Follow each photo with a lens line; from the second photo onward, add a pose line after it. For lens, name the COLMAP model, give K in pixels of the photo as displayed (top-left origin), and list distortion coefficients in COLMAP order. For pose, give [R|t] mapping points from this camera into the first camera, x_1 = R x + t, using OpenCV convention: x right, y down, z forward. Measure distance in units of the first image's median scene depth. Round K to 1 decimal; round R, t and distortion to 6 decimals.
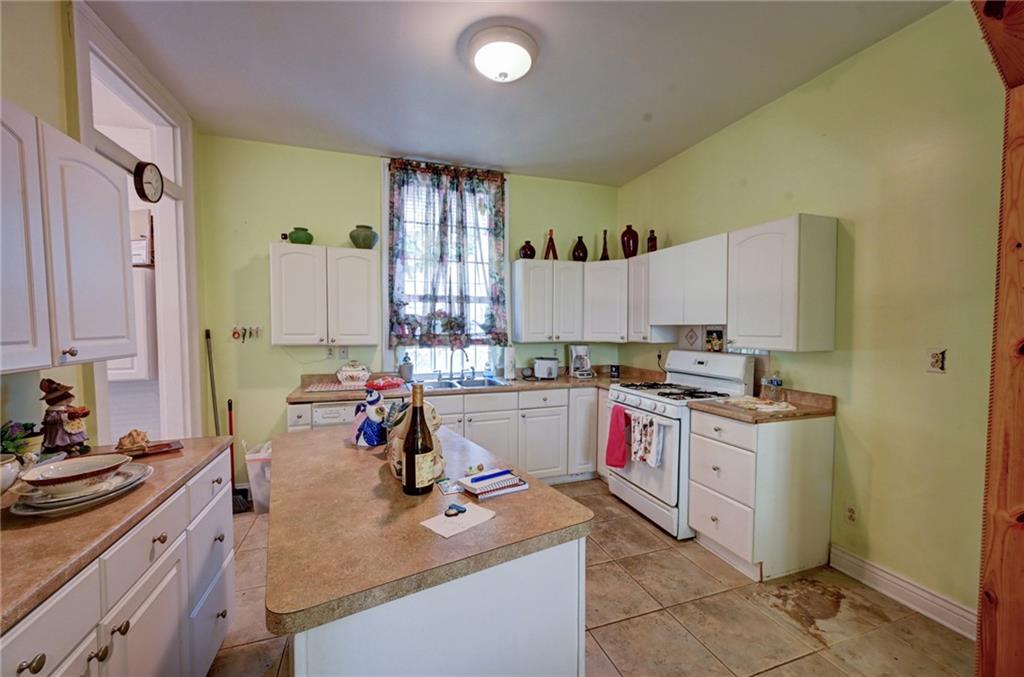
lens RADIAL K [[399.2, 0, 511.0], [0, 399.2, 341.4], [0, 0, 1]] dist [-0.003239, -0.000117]
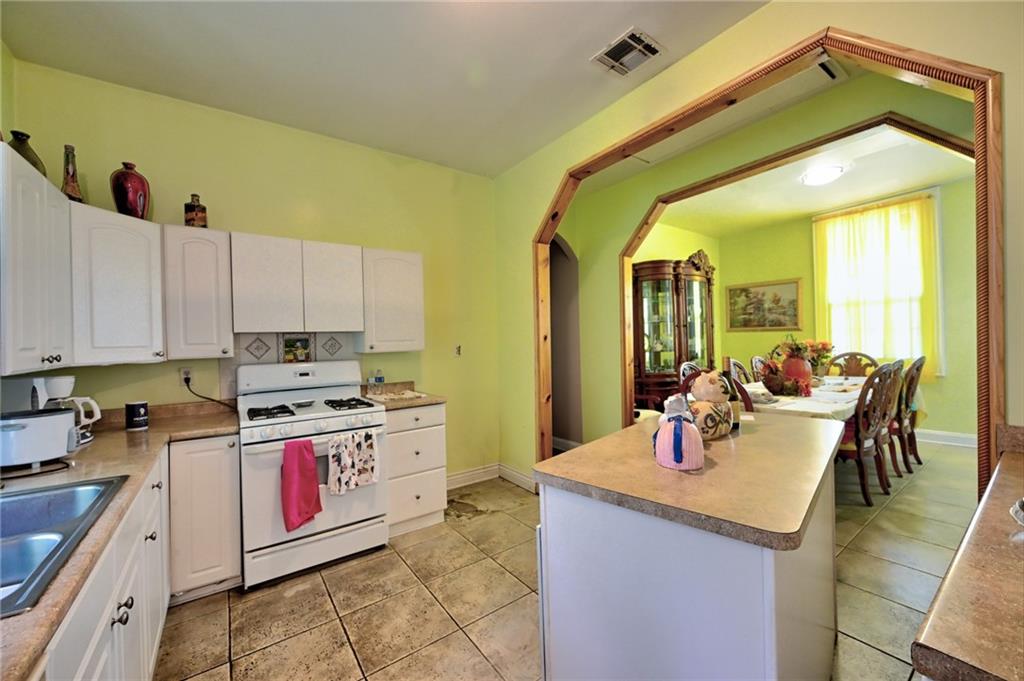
lens RADIAL K [[399.2, 0, 512.7], [0, 399.2, 338.9], [0, 0, 1]] dist [-0.003239, -0.000117]
pose [[-0.286955, 0.004033, 0.957936, -0.600591], [0.056644, 0.998313, 0.012766, -0.012643], [-0.956268, 0.057925, -0.286699, 0.906819]]
